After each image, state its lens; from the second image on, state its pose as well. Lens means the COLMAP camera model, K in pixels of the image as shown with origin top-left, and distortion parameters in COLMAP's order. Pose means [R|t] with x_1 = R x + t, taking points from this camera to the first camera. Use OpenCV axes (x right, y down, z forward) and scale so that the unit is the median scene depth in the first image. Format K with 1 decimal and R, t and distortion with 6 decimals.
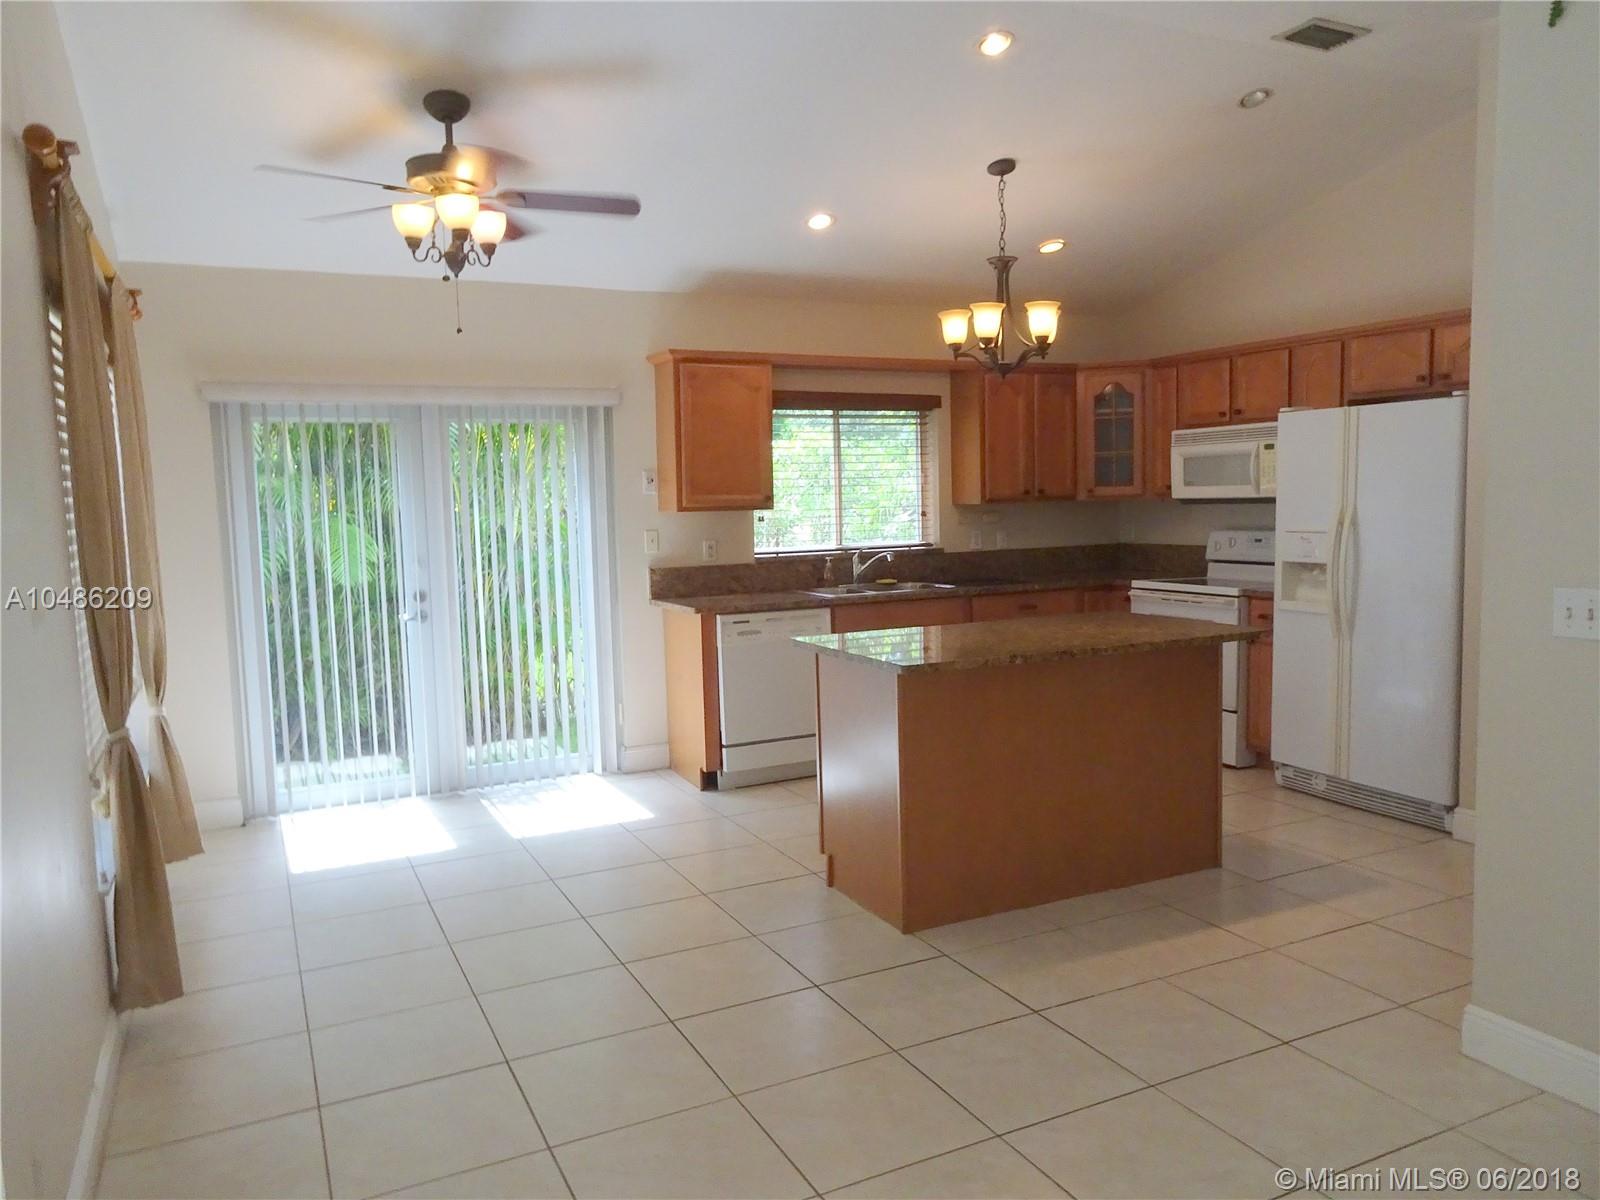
lens RADIAL K [[1143.6, 0, 802.2], [0, 1143.6, 596.4], [0, 0, 1]] dist [0.010842, 0.001448]
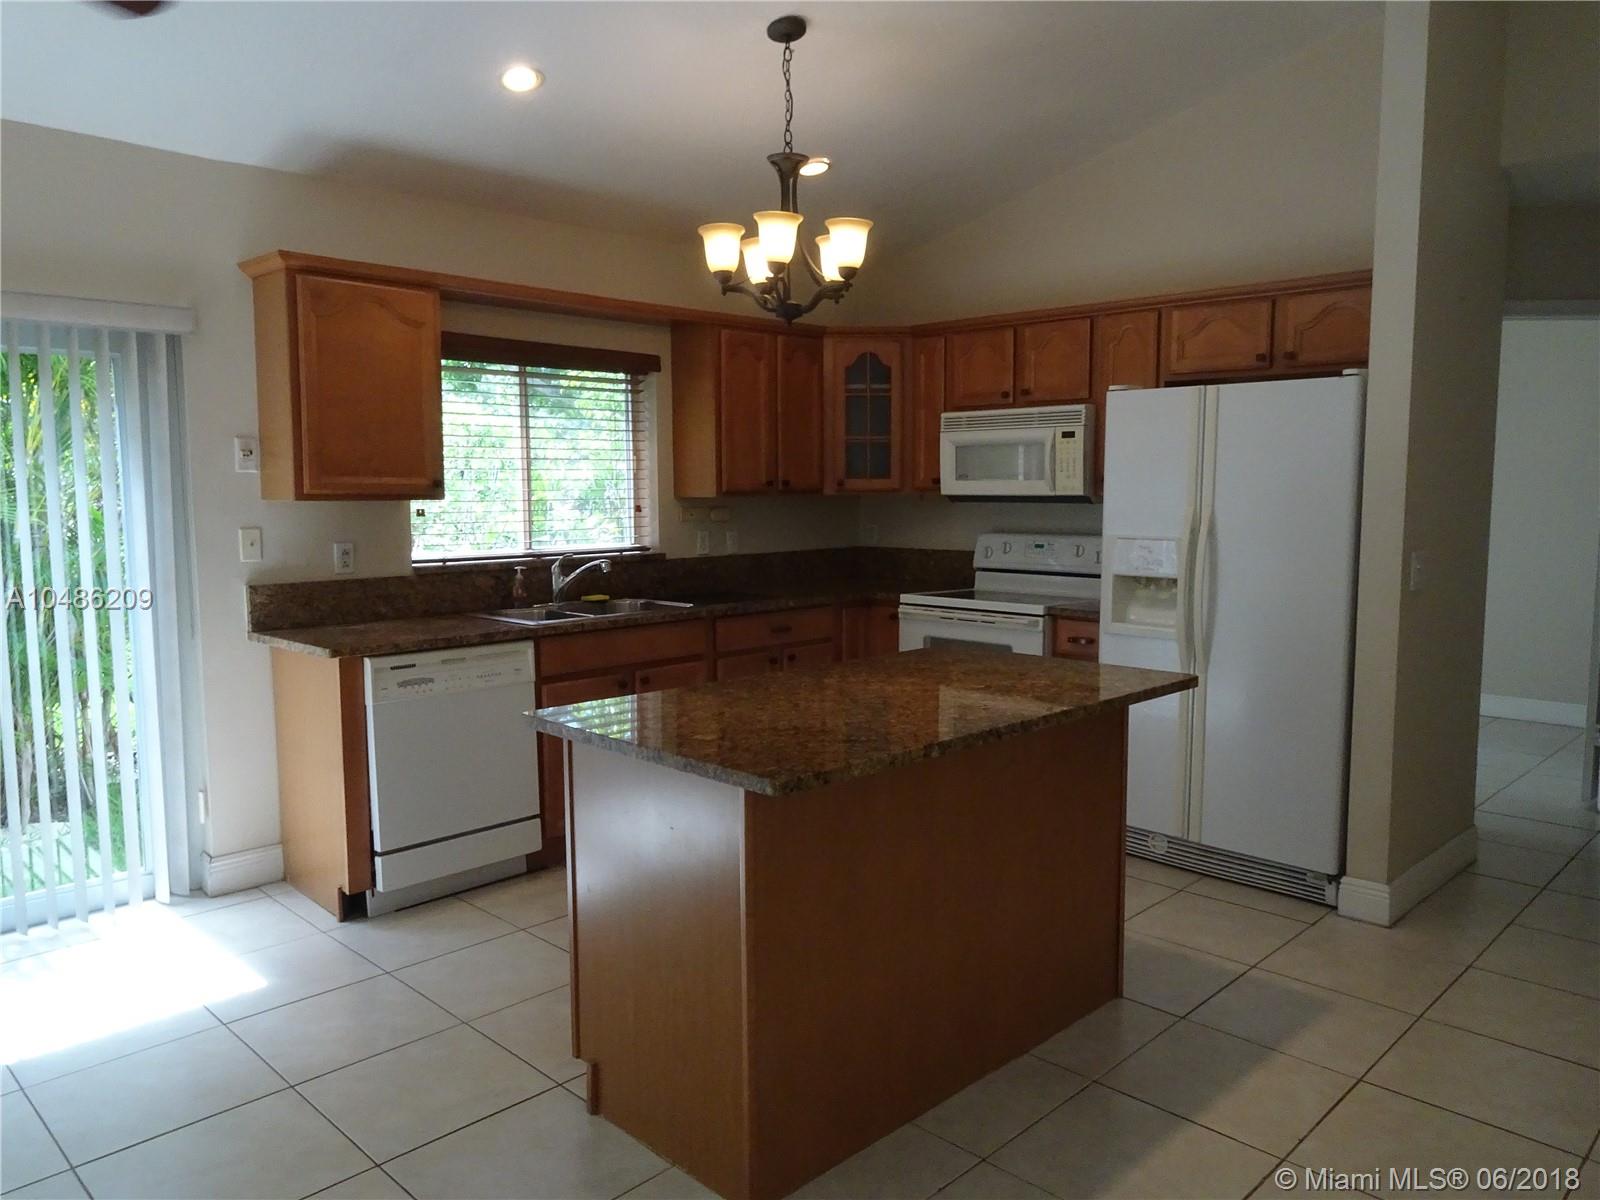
lens RADIAL K [[1143.6, 0, 802.2], [0, 1143.6, 596.4], [0, 0, 1]] dist [0.010842, 0.001448]
pose [[0.943942, -0.010671, 0.329938, -0.049510], [0.008788, 0.999935, 0.007198, -0.019983], [-0.329994, -0.003895, 0.943975, 0.267233]]
